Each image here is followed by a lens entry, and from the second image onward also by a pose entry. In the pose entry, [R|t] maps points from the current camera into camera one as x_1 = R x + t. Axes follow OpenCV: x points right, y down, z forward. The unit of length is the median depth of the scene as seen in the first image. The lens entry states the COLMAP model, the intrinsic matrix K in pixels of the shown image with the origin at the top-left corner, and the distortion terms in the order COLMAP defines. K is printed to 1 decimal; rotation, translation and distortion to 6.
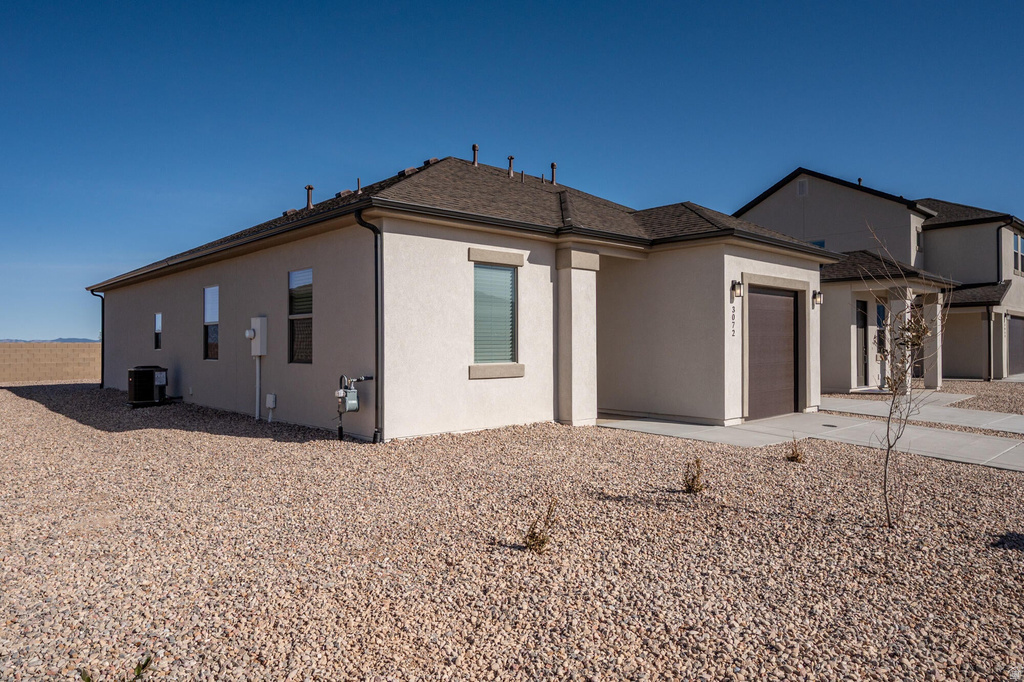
lens RADIAL K [[673.6, 0, 508.0], [0, 673.6, 335.0], [0, 0, 1]] dist [-0.008713, 0.000083]
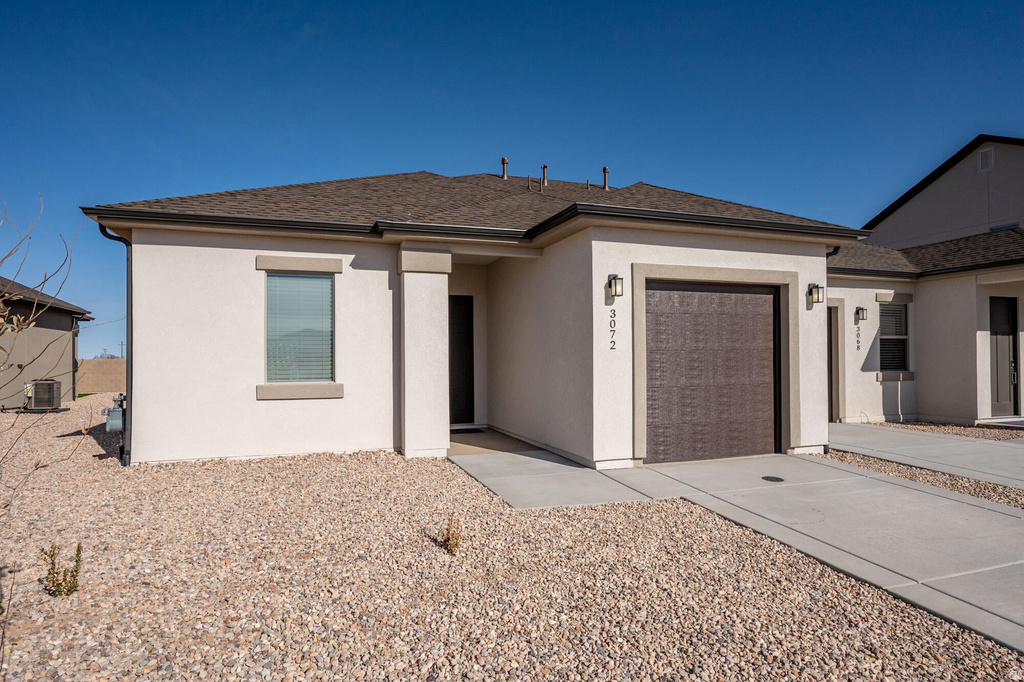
lens RADIAL K [[577.6, 0, 508.0], [0, 577.6, 348.0], [0, 0, 1]] dist [-0.001627, -0.001977]
pose [[0.913255, -0.010662, -0.407248, 0.508045], [0.009828, 0.999943, -0.004139, 0.001679], [0.407269, -0.000223, 0.913308, 0.381669]]
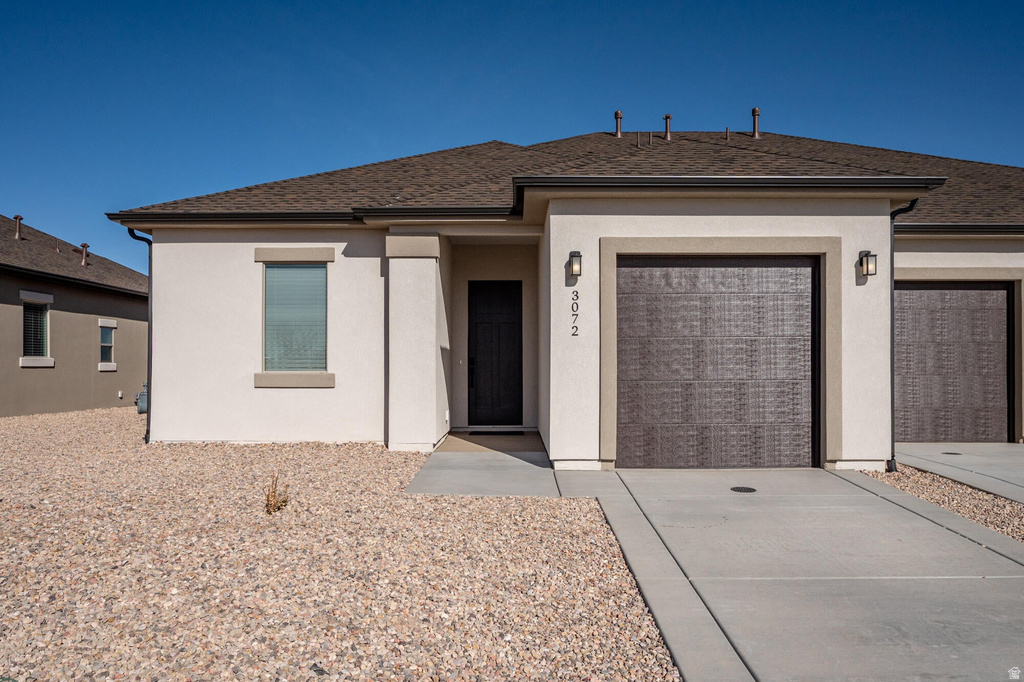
lens RADIAL K [[766.8, 0, 522.9], [0, 766.8, 349.2], [0, 0, 1]] dist [-0.013654, -0.001575]
pose [[0.723287, -0.014230, -0.690401, 0.849723], [0.007198, 0.999889, -0.013068, 0.025492], [0.690510, 0.004482, 0.723309, 0.433571]]
